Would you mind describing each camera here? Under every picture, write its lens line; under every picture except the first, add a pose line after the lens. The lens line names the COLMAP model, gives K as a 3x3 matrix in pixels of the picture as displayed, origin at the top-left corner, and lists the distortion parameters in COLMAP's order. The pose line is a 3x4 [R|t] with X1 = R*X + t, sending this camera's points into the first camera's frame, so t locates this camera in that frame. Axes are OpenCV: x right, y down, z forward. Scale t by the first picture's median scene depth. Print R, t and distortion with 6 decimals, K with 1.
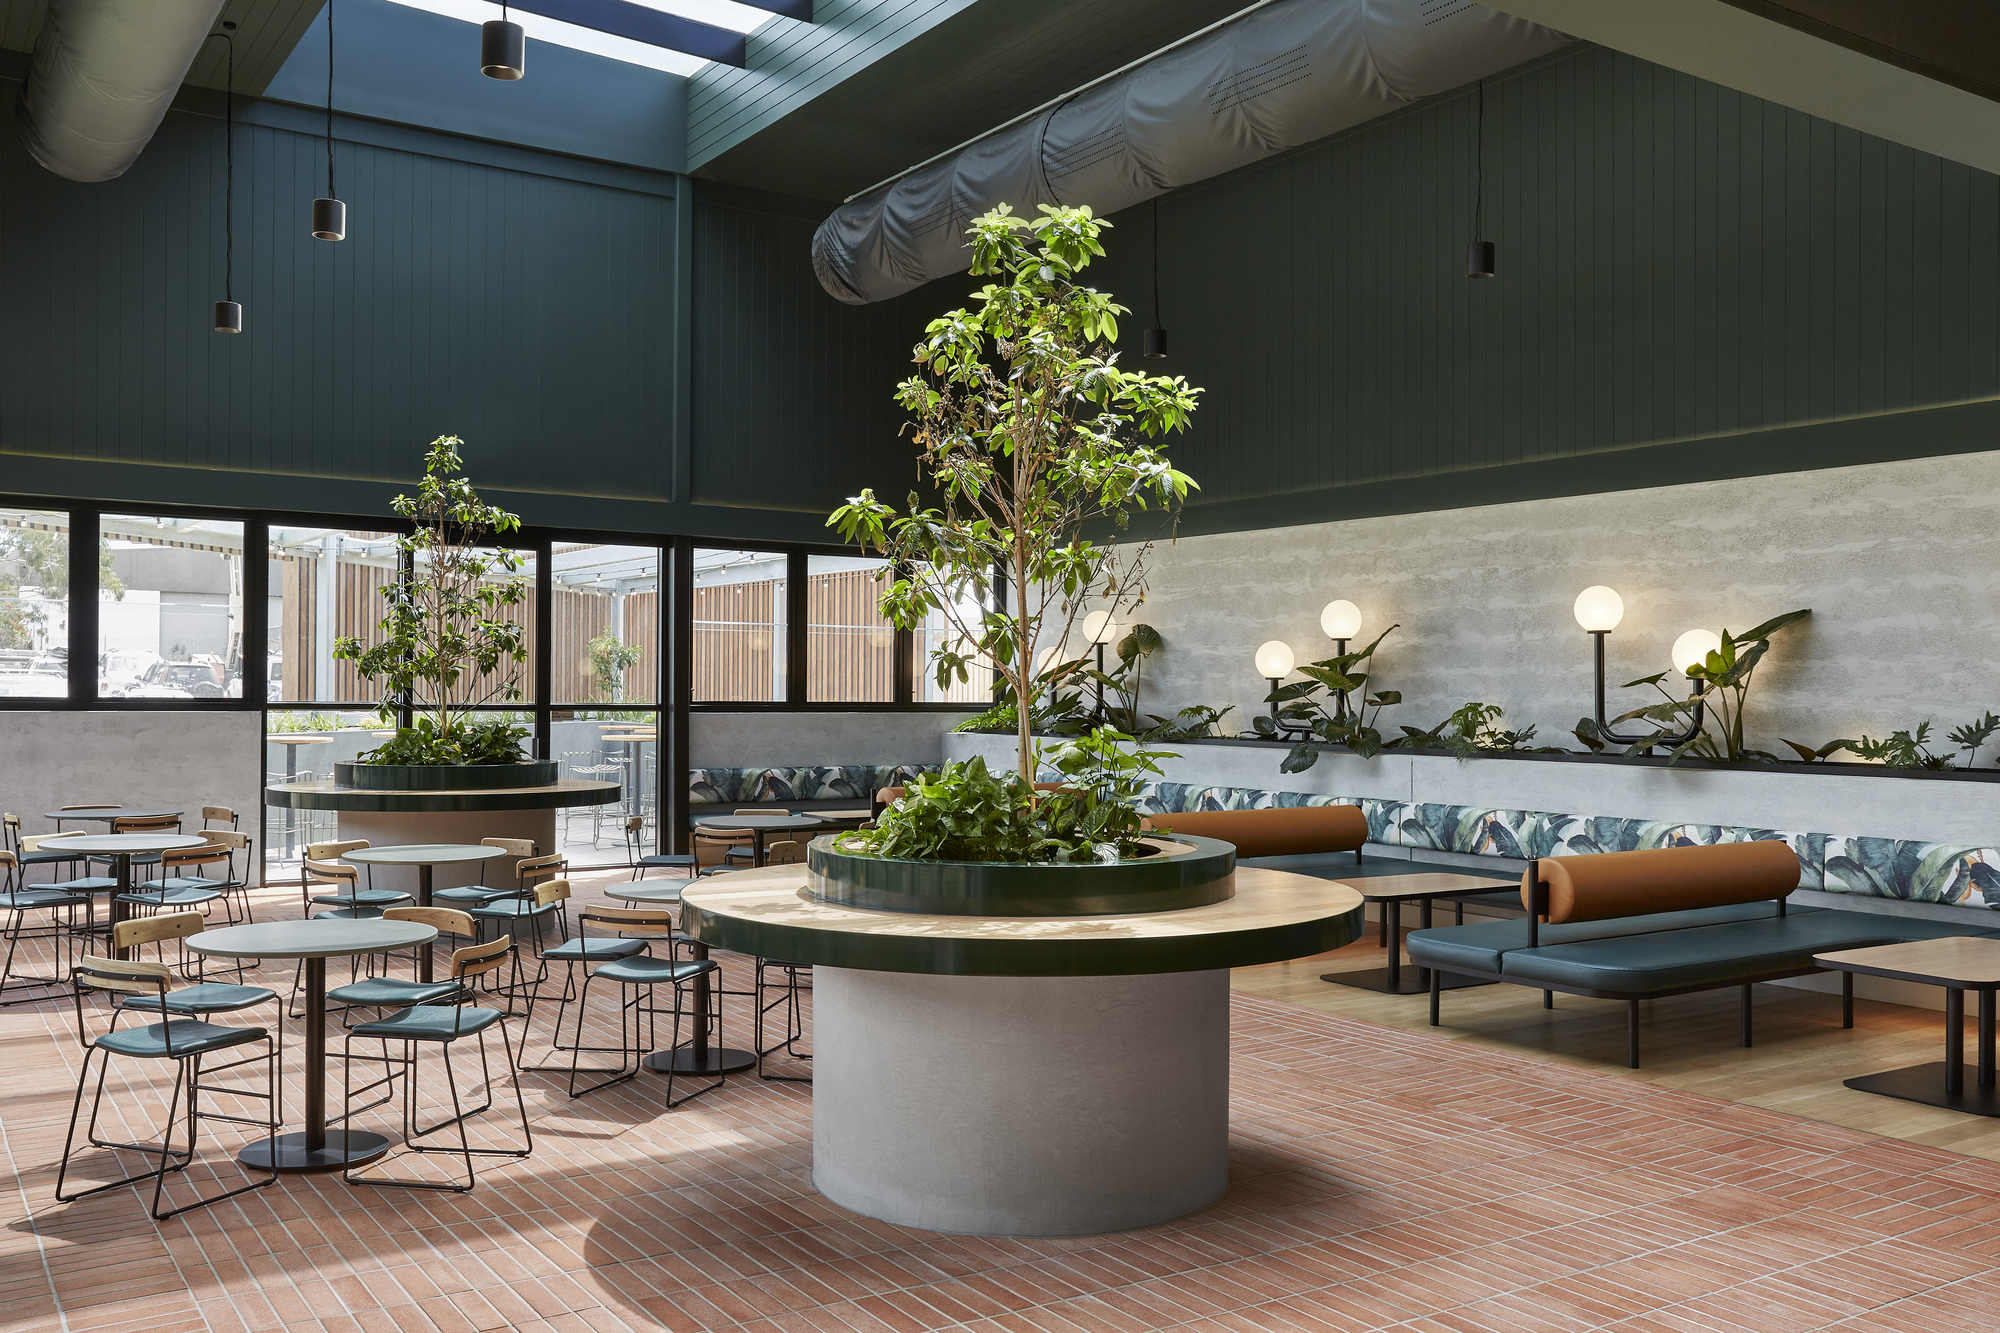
lens RADIAL K [[1727.0, 0, 1000.6], [0, 1727.0, 699.9], [0, 0, 1]] dist [-0.085636, 0.145696]
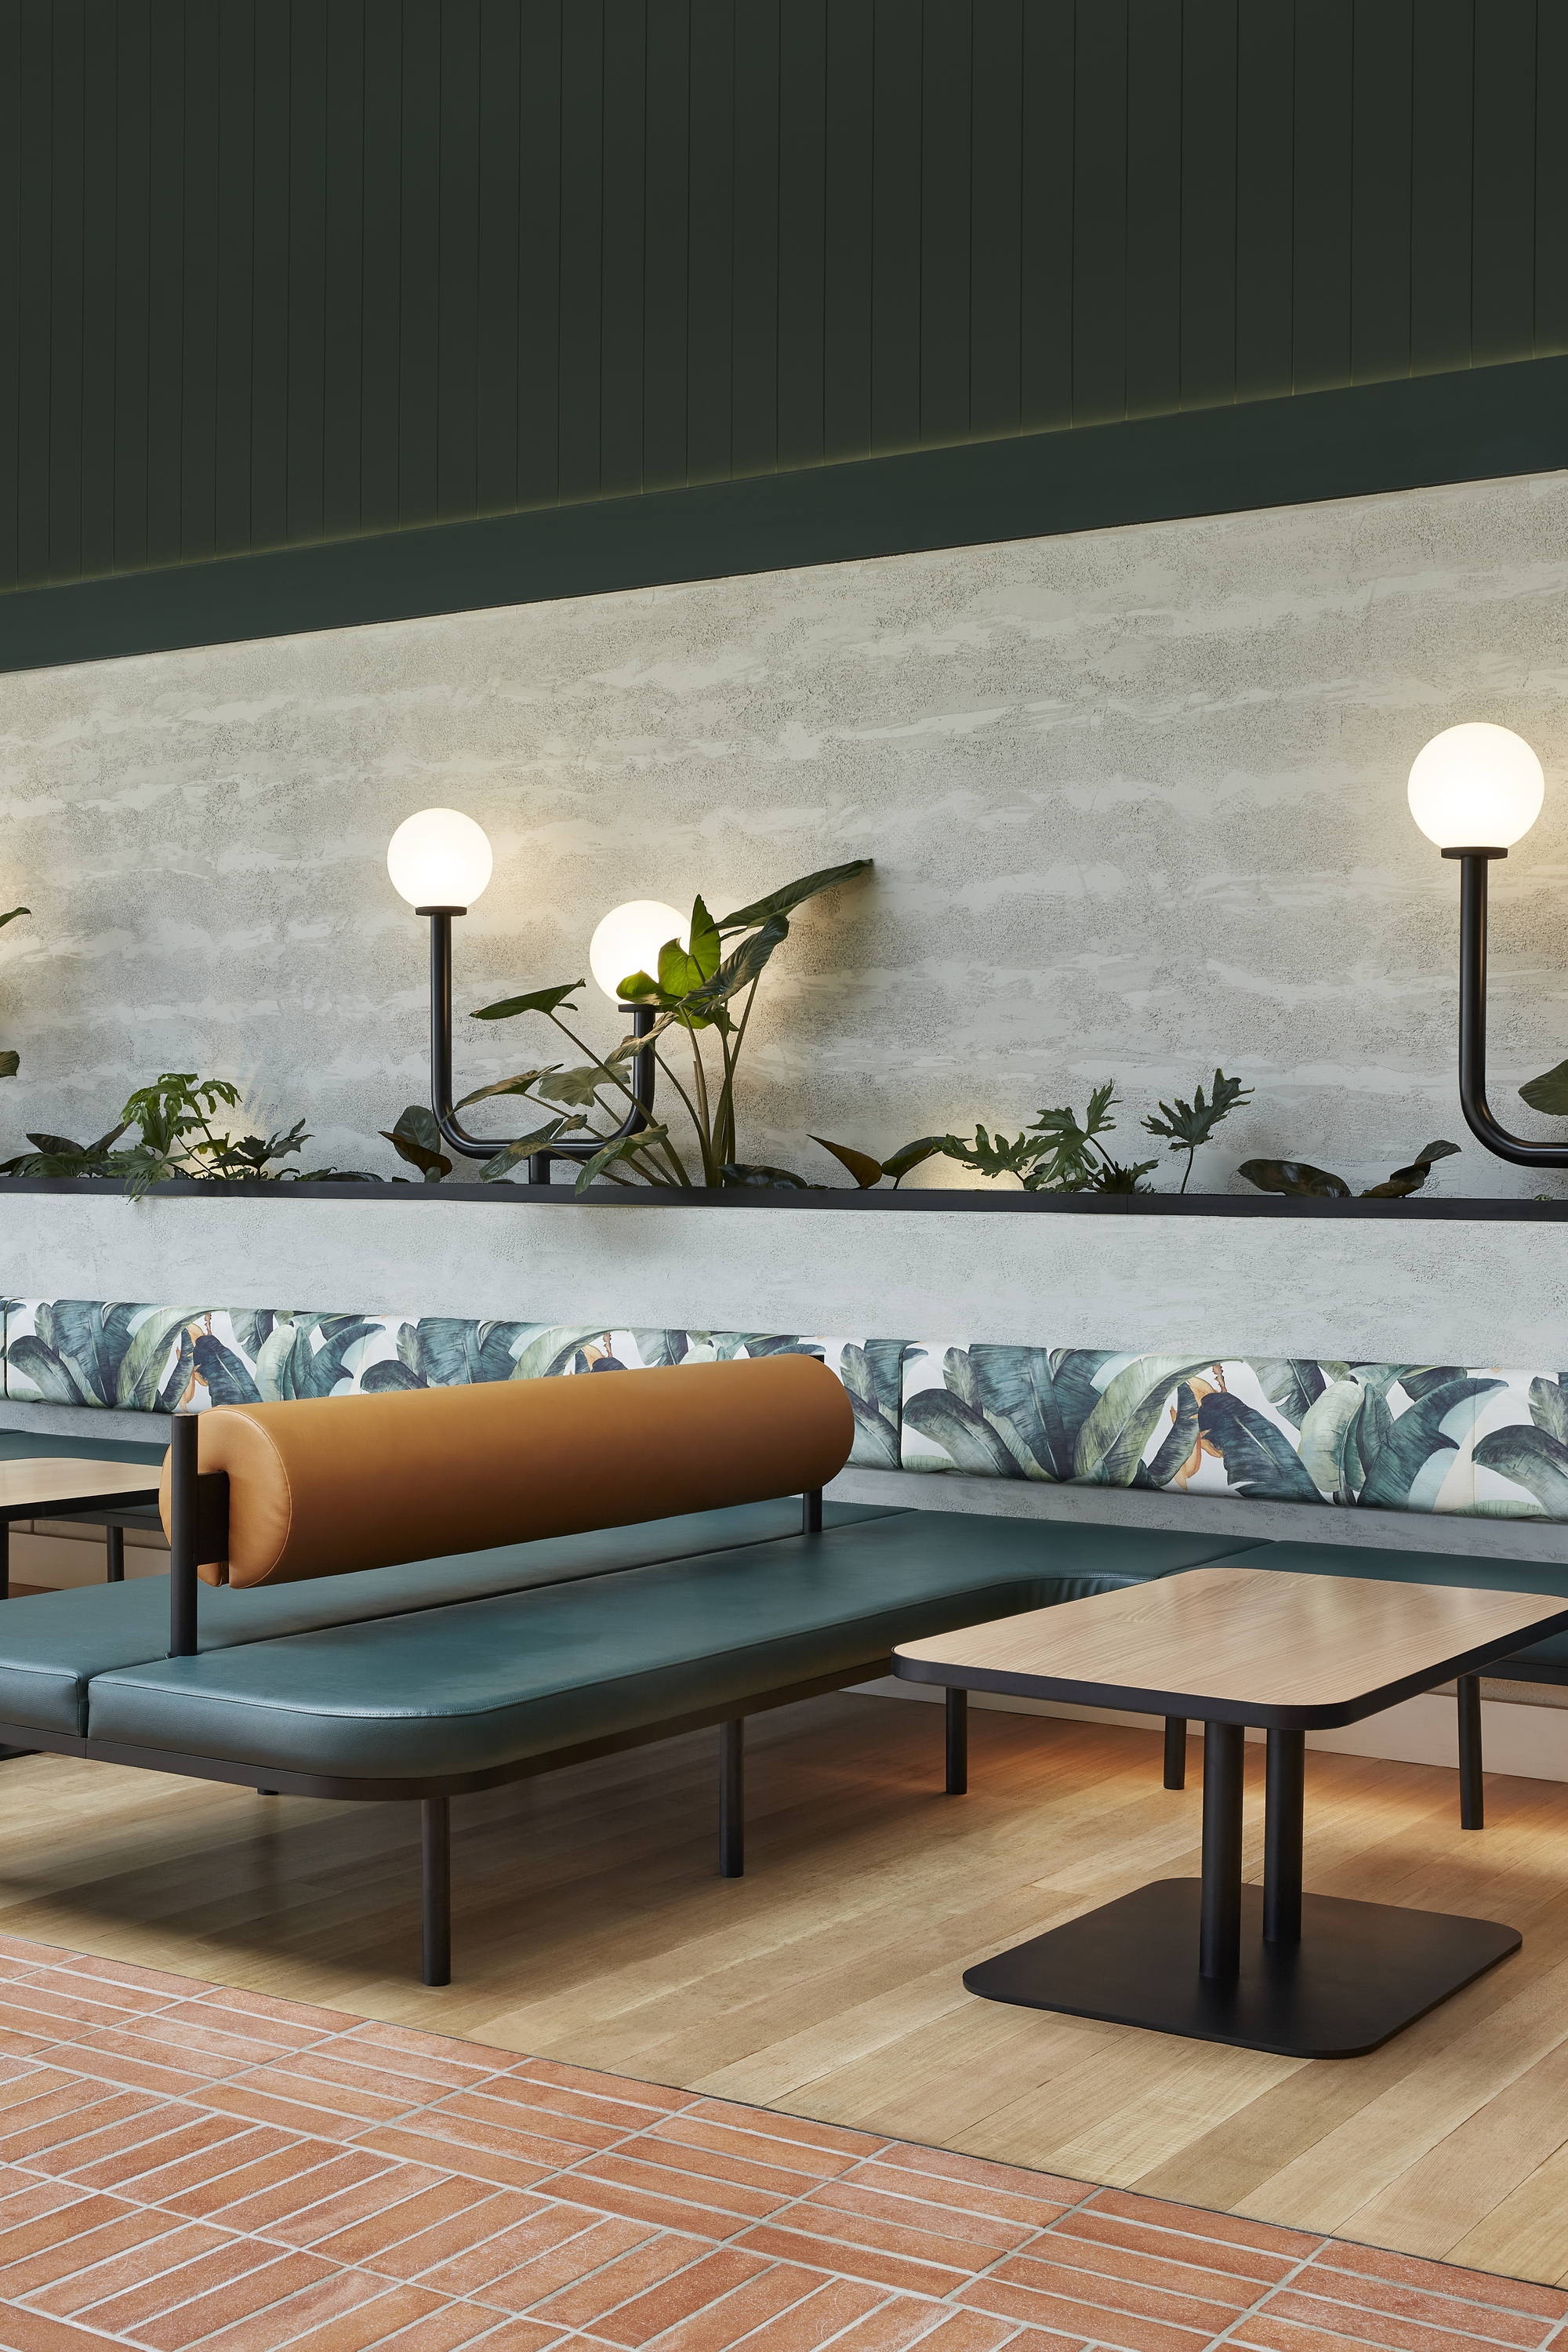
lens RADIAL K [[2701.5, 0, 784.0], [0, 2701.5, 1176.0], [0, 0, 1]] dist [0.005472, 0.002803]
pose [[0.913107, 0.006288, 0.407673, 0.154505], [-0.004022, 0.999971, -0.006417, 0.037092], [-0.407701, 0.004219, 0.913106, 0.340362]]
